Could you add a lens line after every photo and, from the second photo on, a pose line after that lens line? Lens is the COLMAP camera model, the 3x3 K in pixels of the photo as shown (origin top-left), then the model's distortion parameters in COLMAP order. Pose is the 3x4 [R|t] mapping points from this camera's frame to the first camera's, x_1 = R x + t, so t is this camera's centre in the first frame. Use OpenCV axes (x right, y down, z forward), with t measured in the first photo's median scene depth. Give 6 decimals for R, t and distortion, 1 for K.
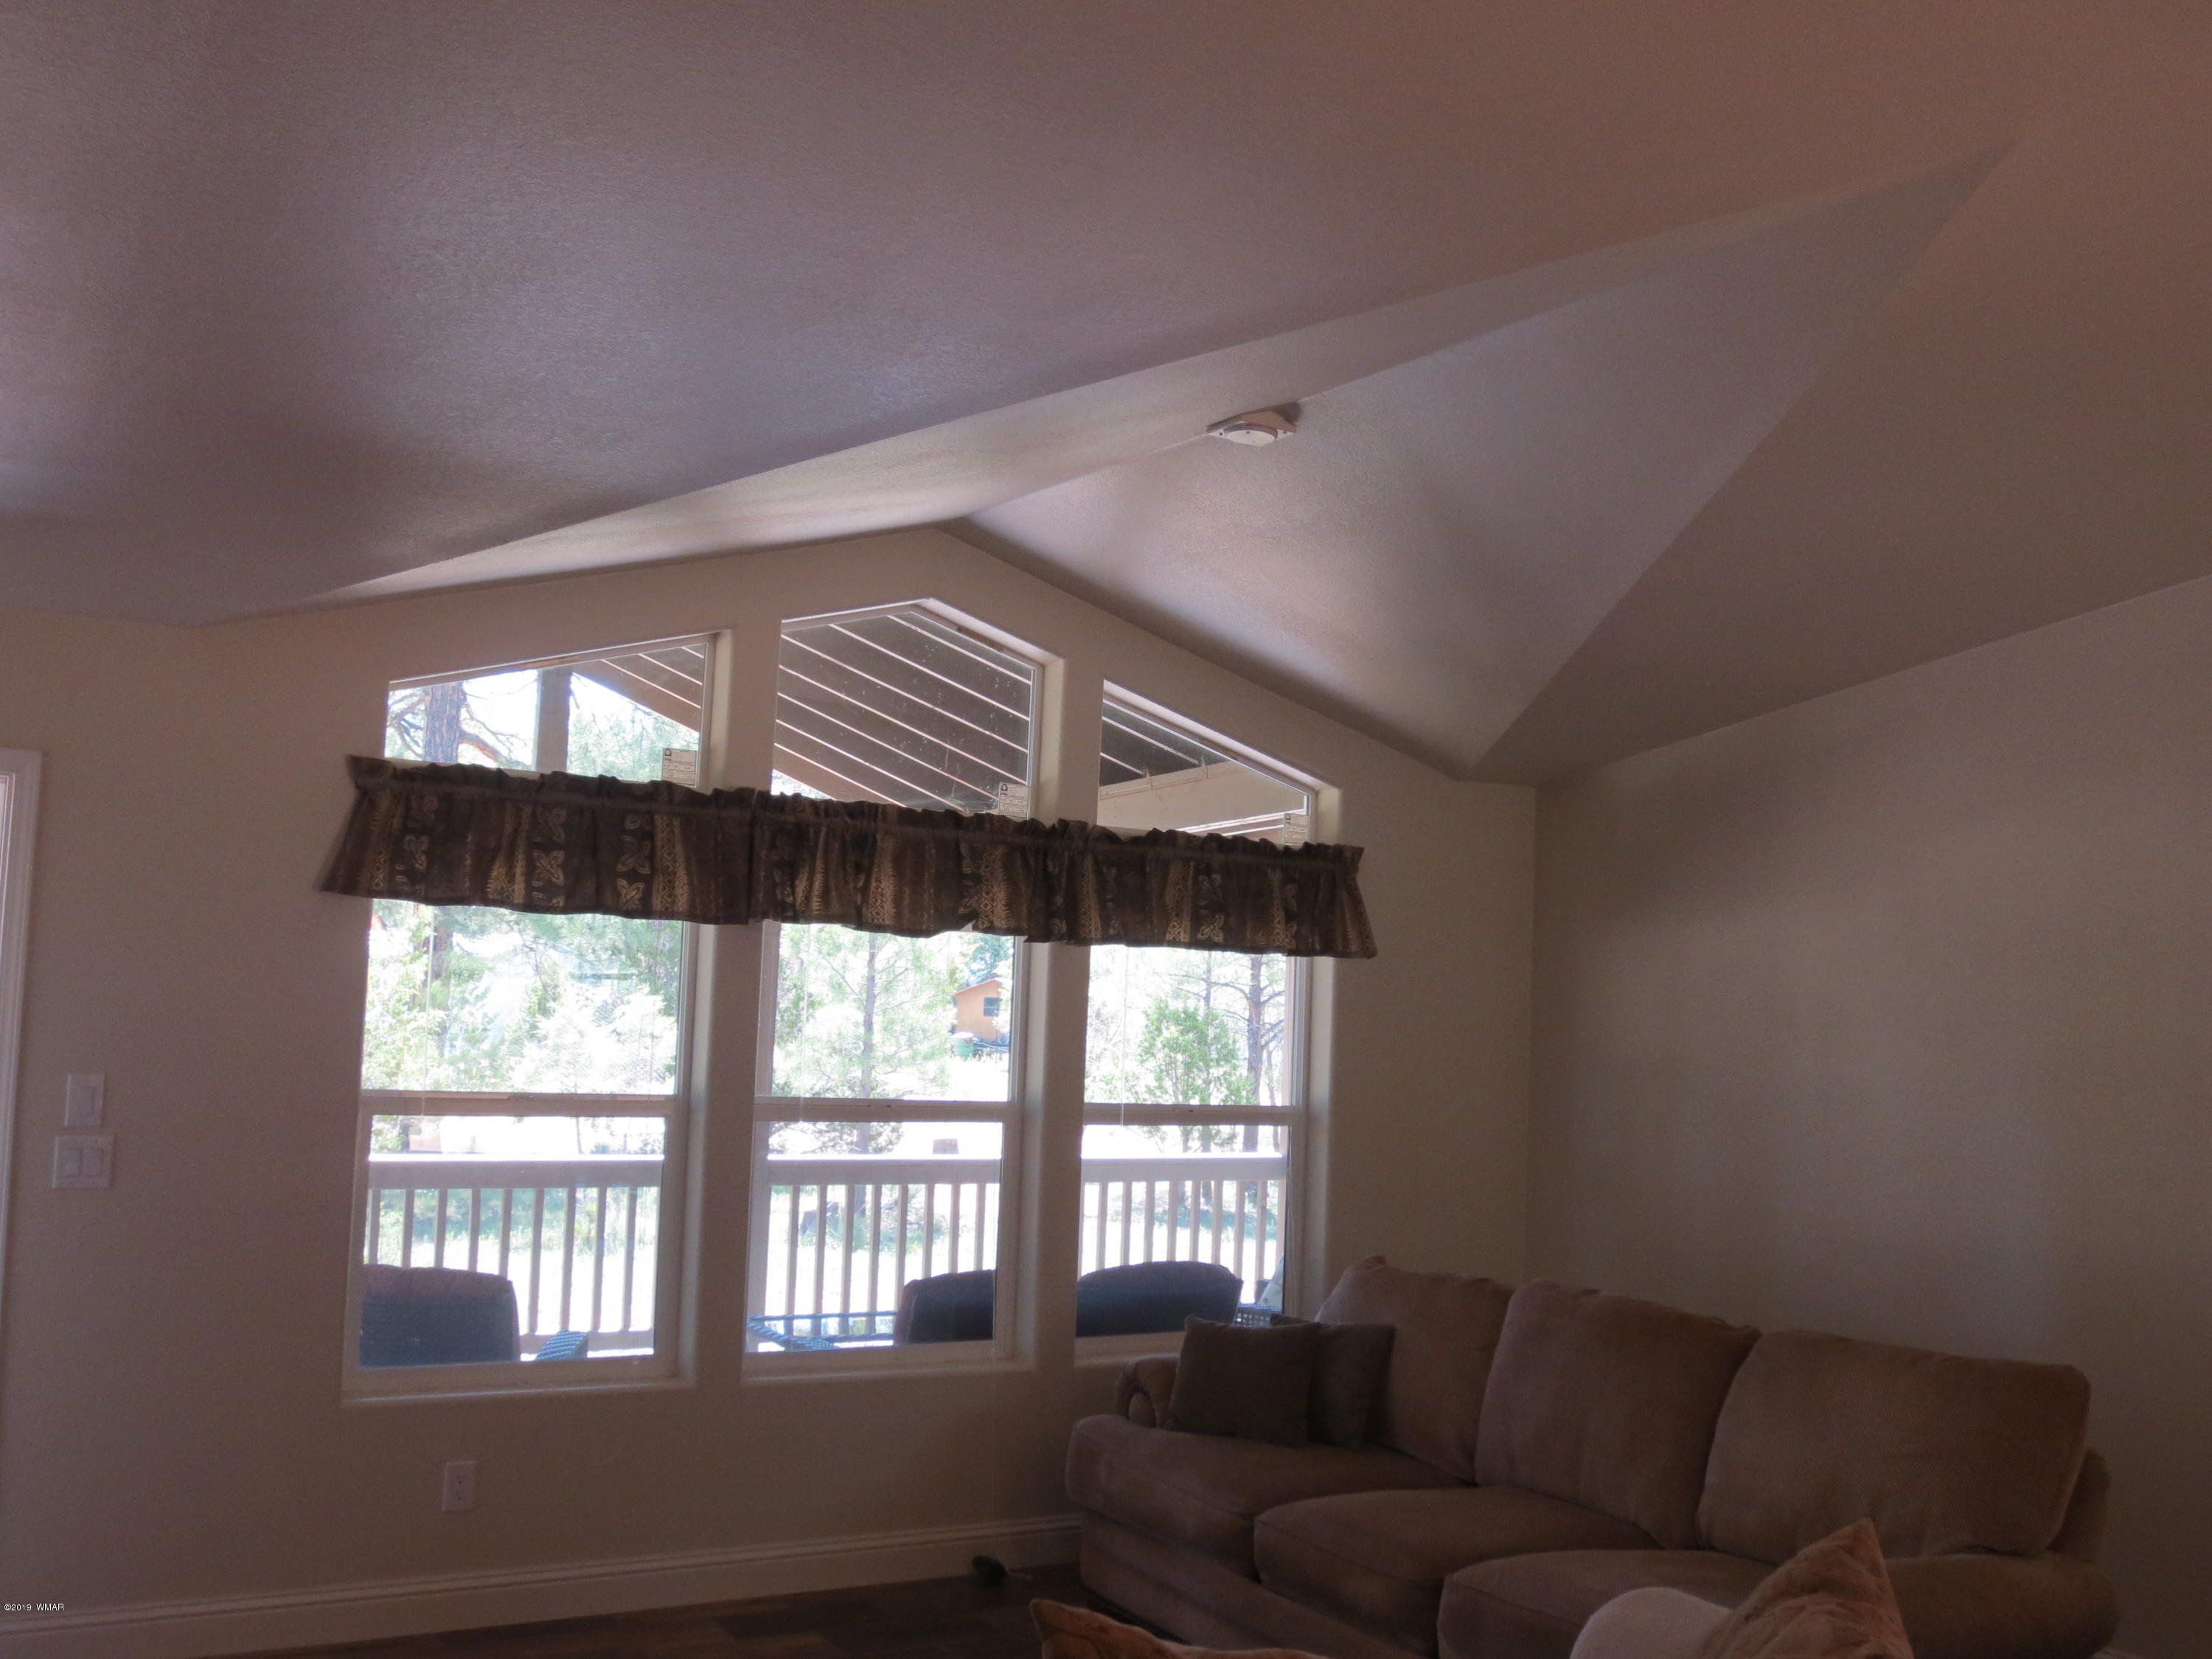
lens RADIAL K [[2092.1, 0, 1106.0], [0, 2092.1, 829.5], [0, 0, 1]] dist [-0.079944, 0.075138]
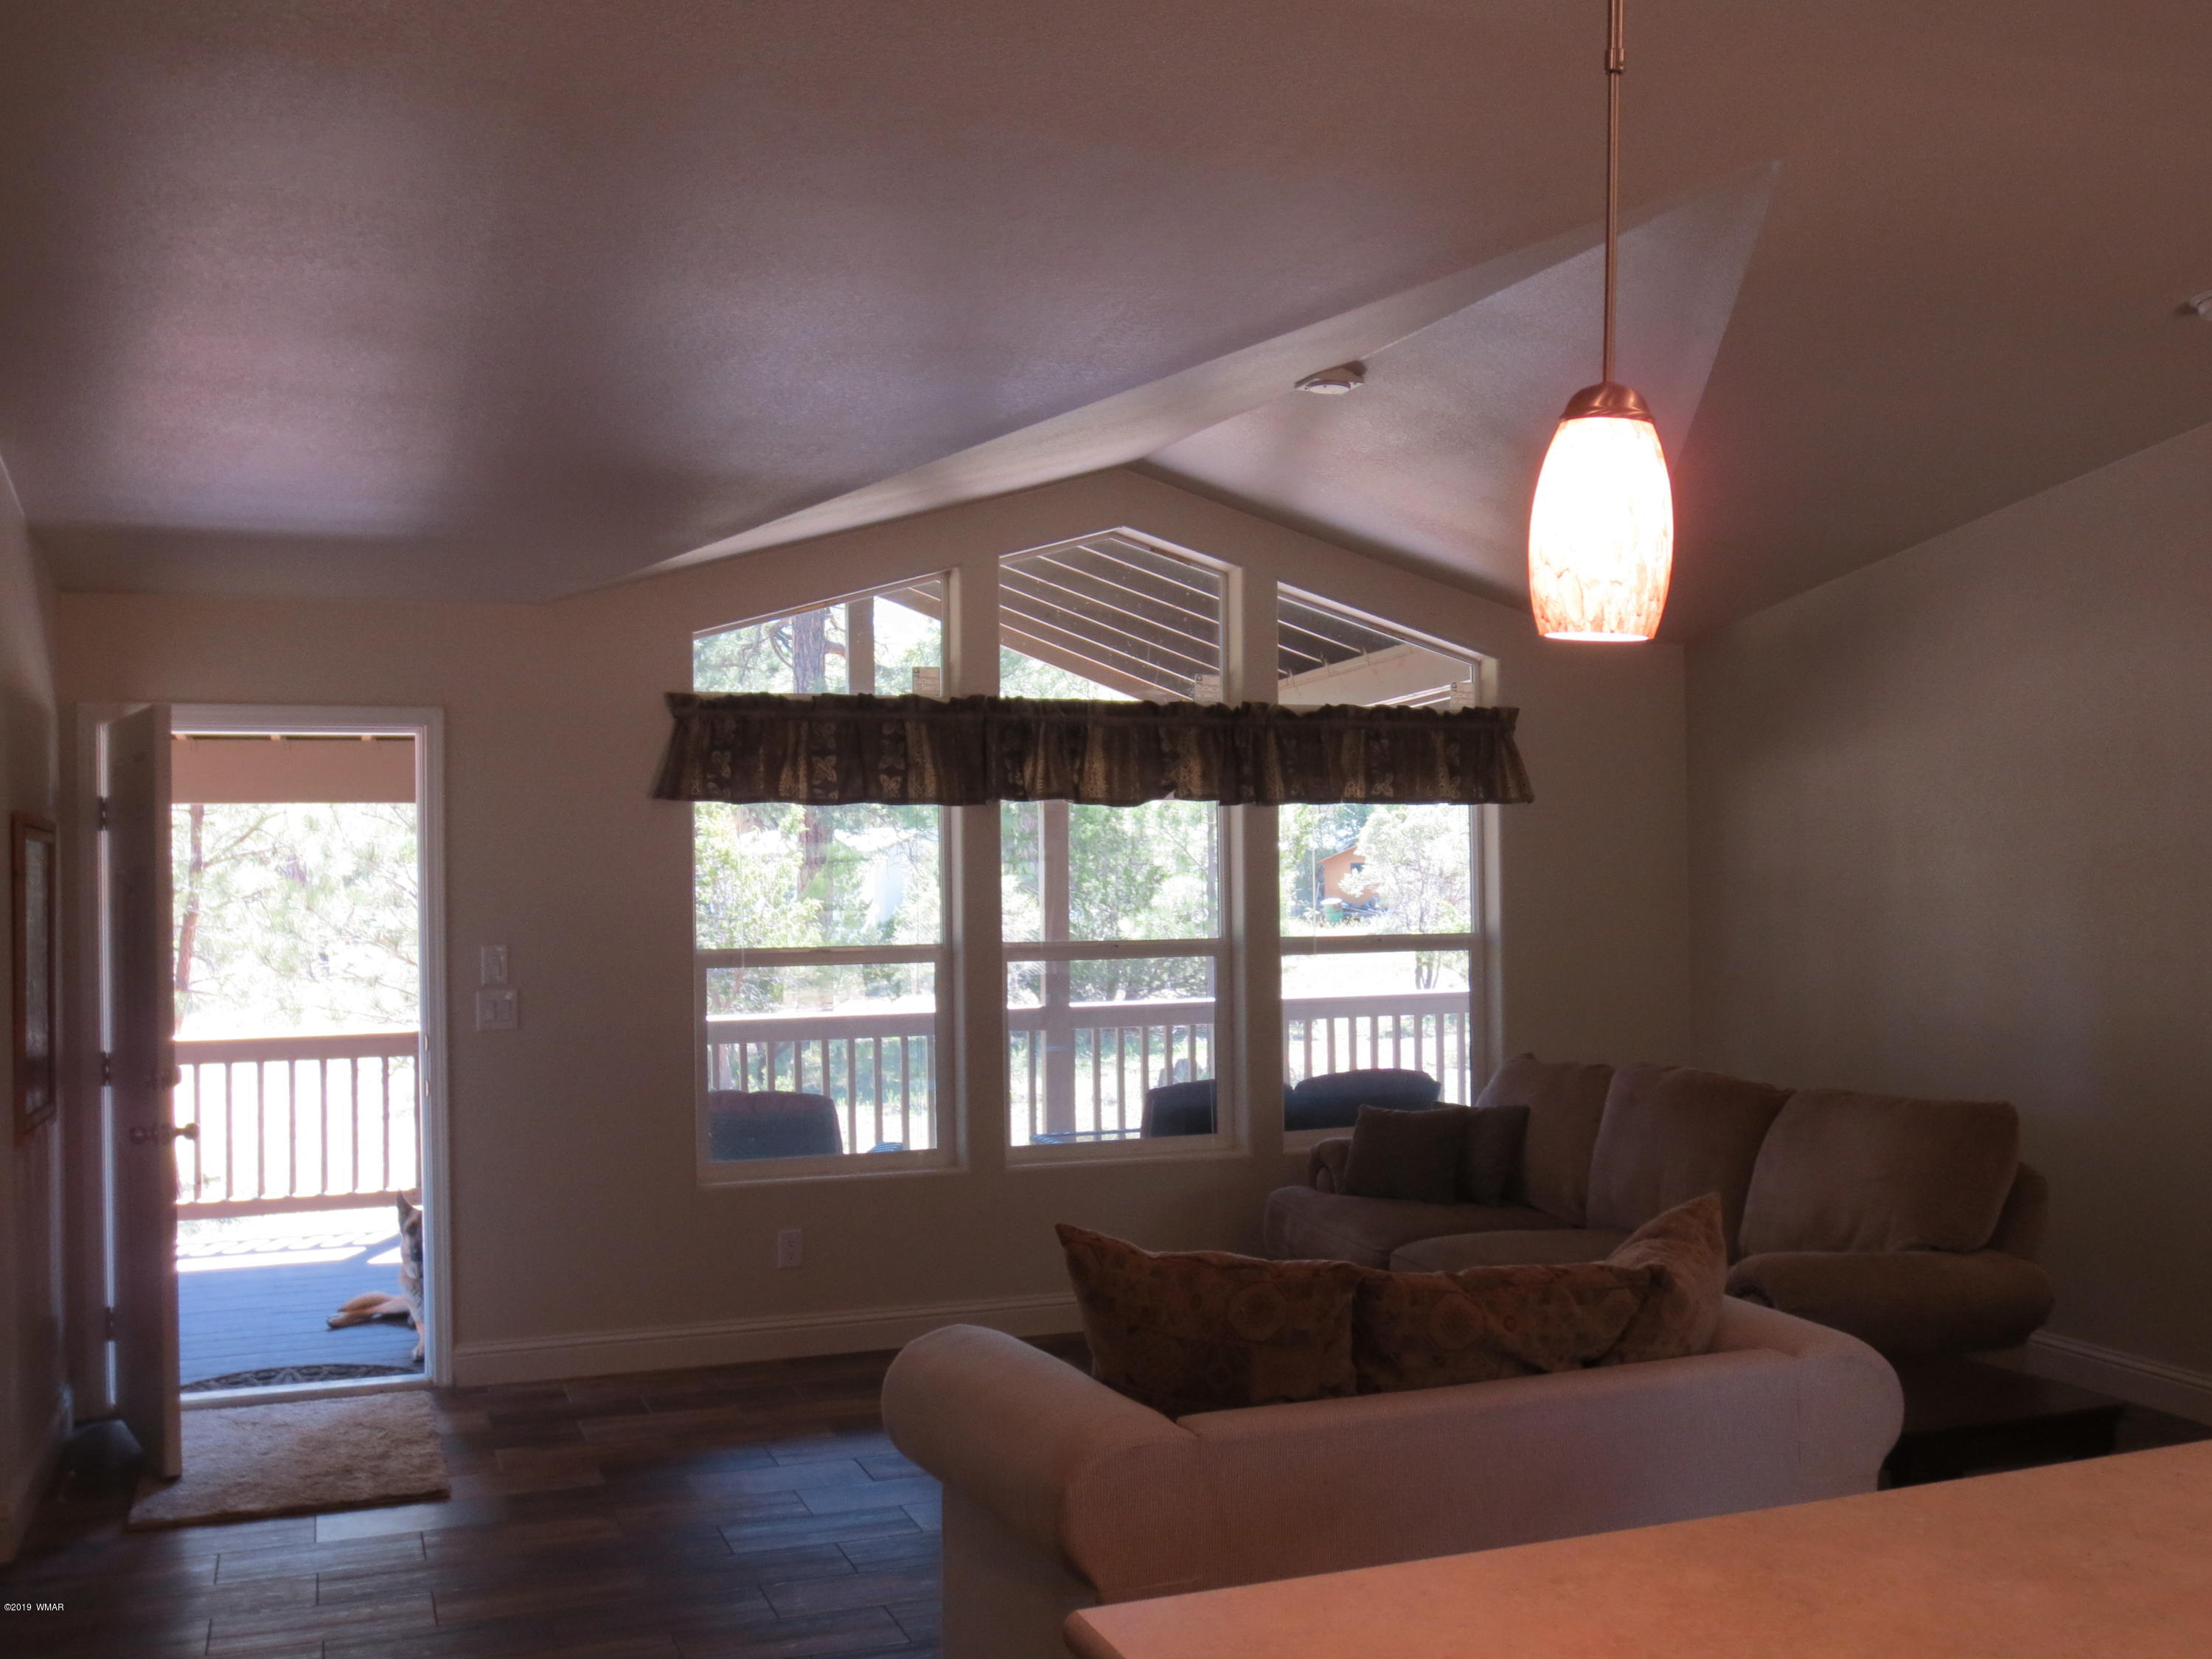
lens RADIAL K [[2092.1, 0, 1106.0], [0, 2092.1, 829.5], [0, 0, 1]] dist [-0.079944, 0.075138]
pose [[0.981243, -0.055196, -0.184703, 0.120077], [0.066407, 0.996272, 0.055069, -0.003435], [0.180974, -0.066302, 0.981250, -0.200988]]
